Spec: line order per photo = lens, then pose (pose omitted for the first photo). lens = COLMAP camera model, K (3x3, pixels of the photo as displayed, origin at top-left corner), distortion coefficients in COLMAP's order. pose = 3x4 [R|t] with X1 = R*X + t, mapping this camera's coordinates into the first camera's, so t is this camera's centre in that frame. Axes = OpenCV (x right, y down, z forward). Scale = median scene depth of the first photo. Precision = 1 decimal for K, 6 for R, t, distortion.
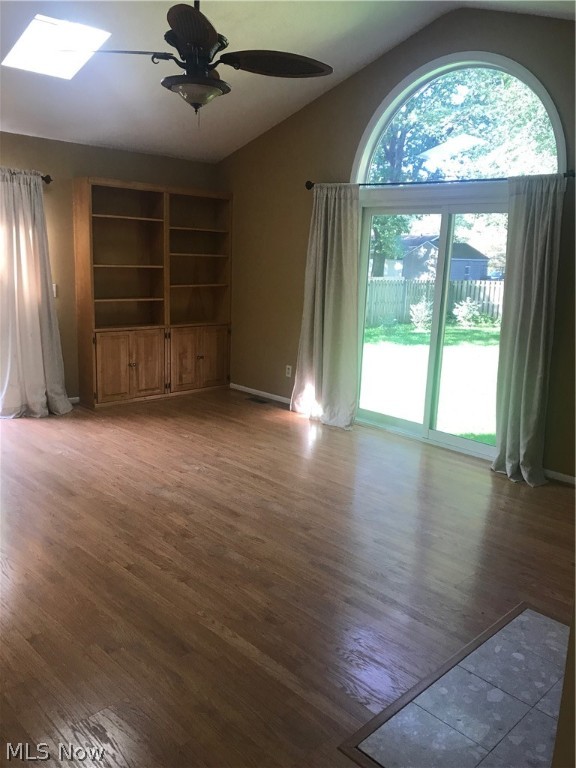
lens RADIAL K [[634.2, 0, 288.1], [0, 634.2, 383.7], [0, 0, 1]] dist [0.049961, -0.038794]
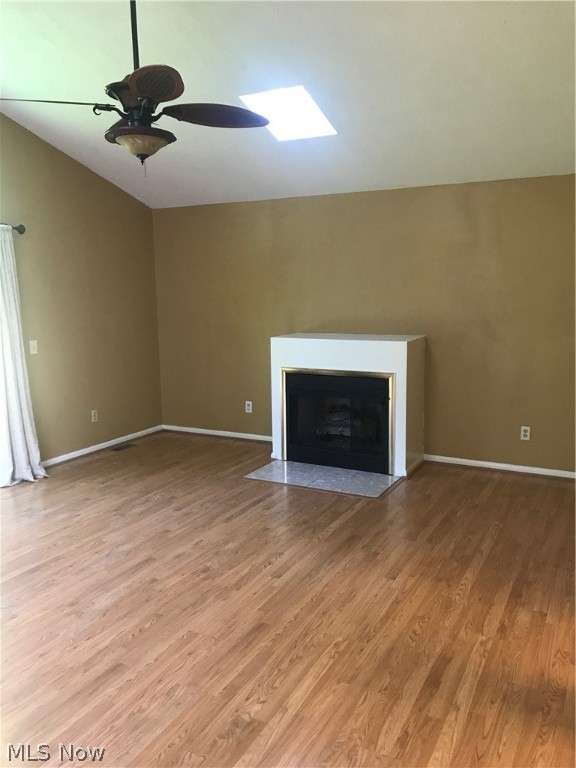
lens RADIAL K [[634.2, 0, 288.7], [0, 634.2, 384.9], [0, 0, 1]] dist [0.049961, -0.038794]
pose [[-0.314256, -0.169732, 0.934042, -1.066703], [0.205889, 0.948285, 0.241591, -0.257043], [-0.926743, 0.268230, -0.263058, 1.013734]]
